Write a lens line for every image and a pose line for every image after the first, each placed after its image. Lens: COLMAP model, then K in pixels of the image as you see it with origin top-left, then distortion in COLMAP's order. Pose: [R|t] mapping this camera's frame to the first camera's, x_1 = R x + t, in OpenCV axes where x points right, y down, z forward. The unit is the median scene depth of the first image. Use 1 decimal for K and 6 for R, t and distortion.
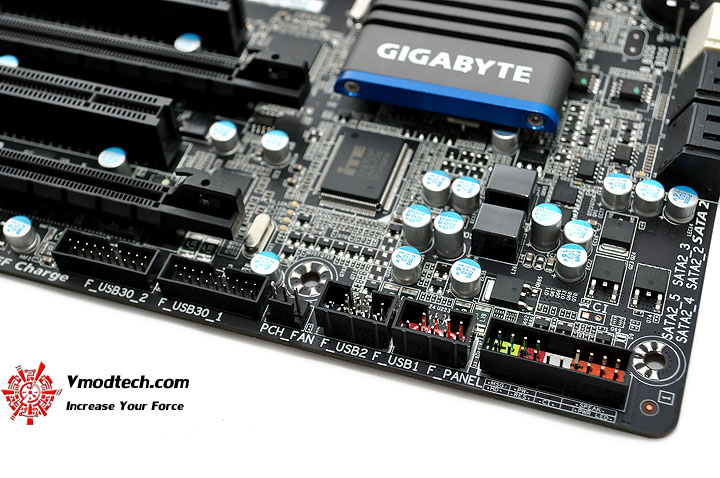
lens RADIAL K [[1112.9, 0, 360.0], [0, 1112.9, 239.0], [0, 0, 1]] dist [-0.034599, 0.019076]
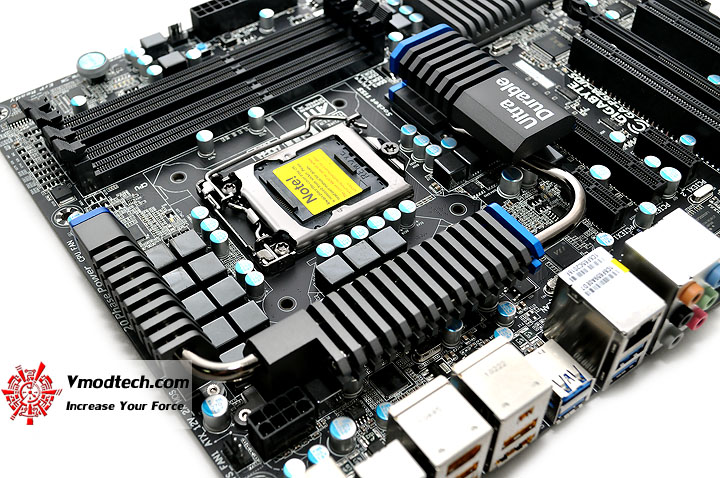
lens RADIAL K [[863.6, 0, 360.0], [0, 863.6, 239.0], [0, 0, 1]] dist [-0.028424, -0.002363]
pose [[-0.820036, -0.385888, 0.422647, -0.550932], [0.474450, -0.045381, 0.879112, -1.657712], [-0.320058, 0.921429, 0.220299, 1.172930]]
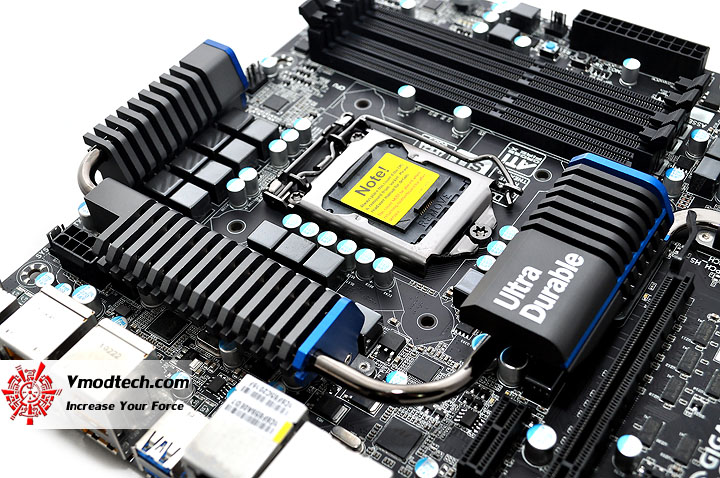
lens RADIAL K [[961.9, 0, 360.0], [0, 961.9, 239.0], [0, 0, 1]] dist [-0.018158, -0.008241]
pose [[0.274311, -0.670033, 0.689790, -0.861863], [0.777671, 0.576507, 0.250735, -0.909647], [-0.565669, 0.467649, 0.679207, 0.596549]]
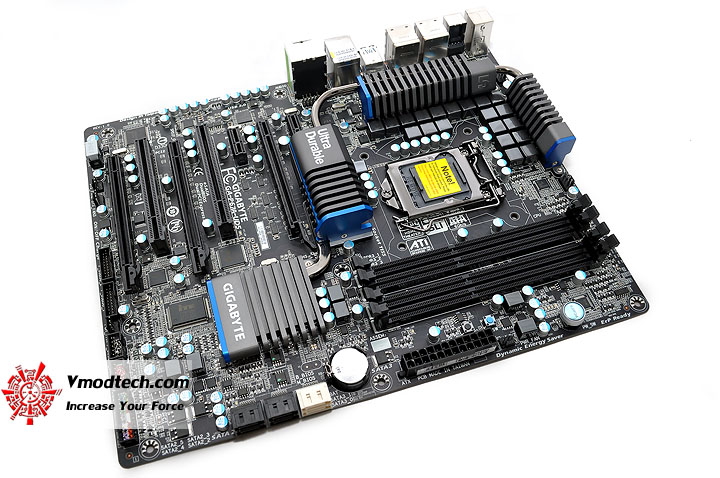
lens RADIAL K [[643.2, 0, 345.8], [0, 643.2, 238.4], [0, 0, 1]] dist [-0.086917, 0.000660]
pose [[0.584132, 0.708185, -0.396565, 0.650879], [-0.652475, 0.700316, 0.289542, -0.812647], [0.482770, 0.089618, 0.871149, -0.091897]]
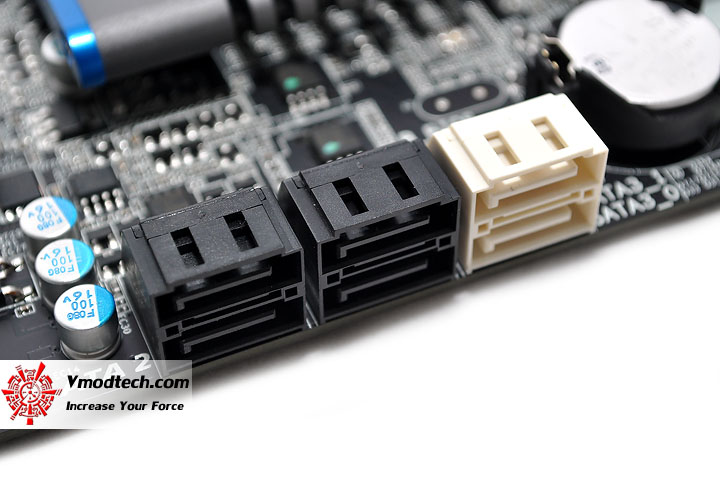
lens RADIAL K [[1474.8, 0, 360.0], [0, 1474.8, 239.0], [0, 0, 1]] dist [-0.032592, -0.110525]
pose [[0.670456, 0.584125, -0.457479, 0.592246], [-0.601242, 0.789022, 0.126303, -0.195718], [0.434738, 0.190374, 0.880205, 0.443627]]
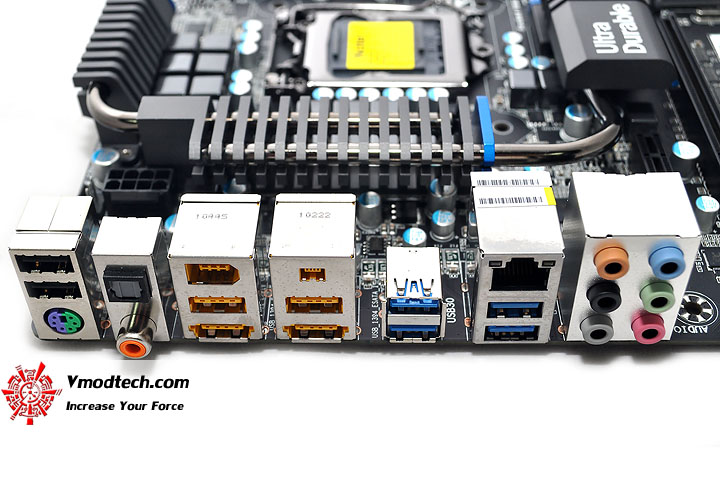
lens RADIAL K [[905.1, 0, 360.0], [0, 905.1, 239.0], [0, 0, 1]] dist [-0.032978, -0.034177]
pose [[-0.310111, -0.609401, 0.729700, -0.945084], [0.766493, 0.293801, 0.571113, -1.217142], [-0.562423, 0.736418, 0.375990, 1.146794]]
